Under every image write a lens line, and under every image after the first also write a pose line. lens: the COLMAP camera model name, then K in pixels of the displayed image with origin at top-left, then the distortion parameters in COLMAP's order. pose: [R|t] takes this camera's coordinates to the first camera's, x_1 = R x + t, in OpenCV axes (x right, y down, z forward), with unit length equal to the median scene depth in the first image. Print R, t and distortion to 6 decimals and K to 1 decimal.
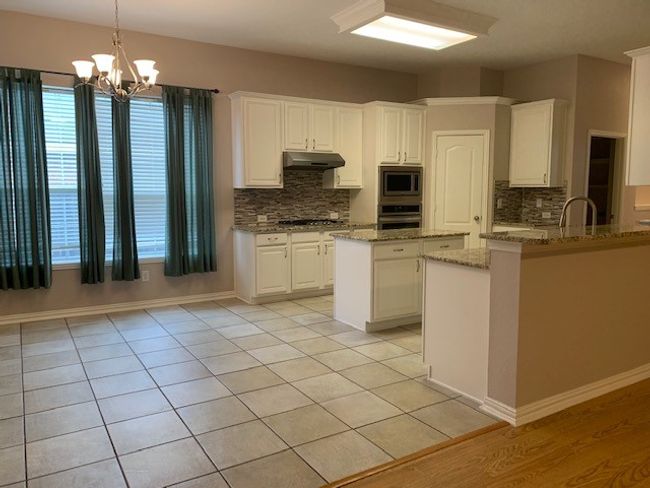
lens RADIAL K [[501.2, 0, 326.4], [0, 501.2, 243.2], [0, 0, 1]] dist [0.040854, -0.060627]
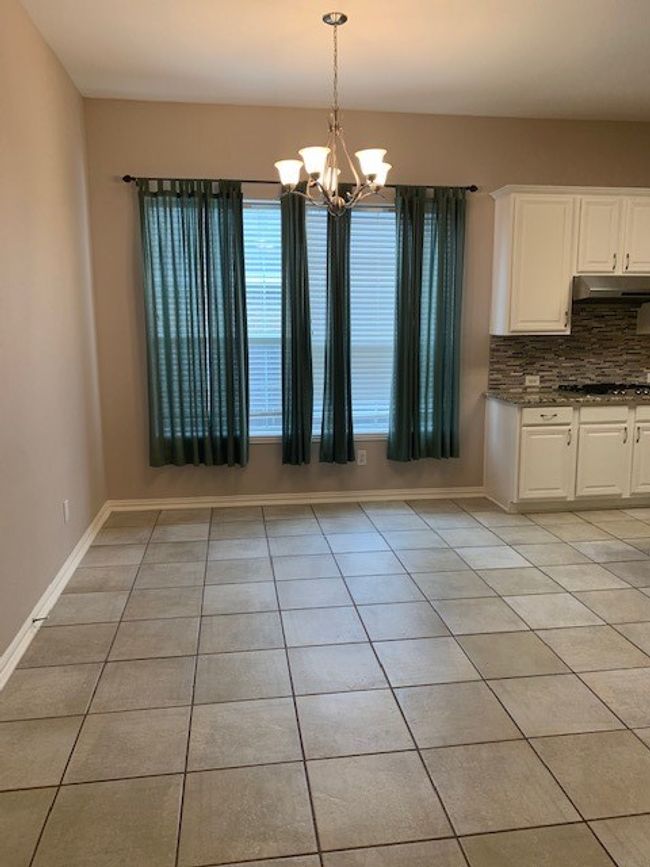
lens RADIAL K [[668.6, 0, 329.4], [0, 668.6, 432.3], [0, 0, 1]] dist [0.040854, -0.060627]
pose [[0.919607, 0.057615, -0.388593, -0.033190], [-0.036281, 0.997415, 0.062024, -0.032341], [0.391162, -0.042939, 0.919320, 0.108156]]
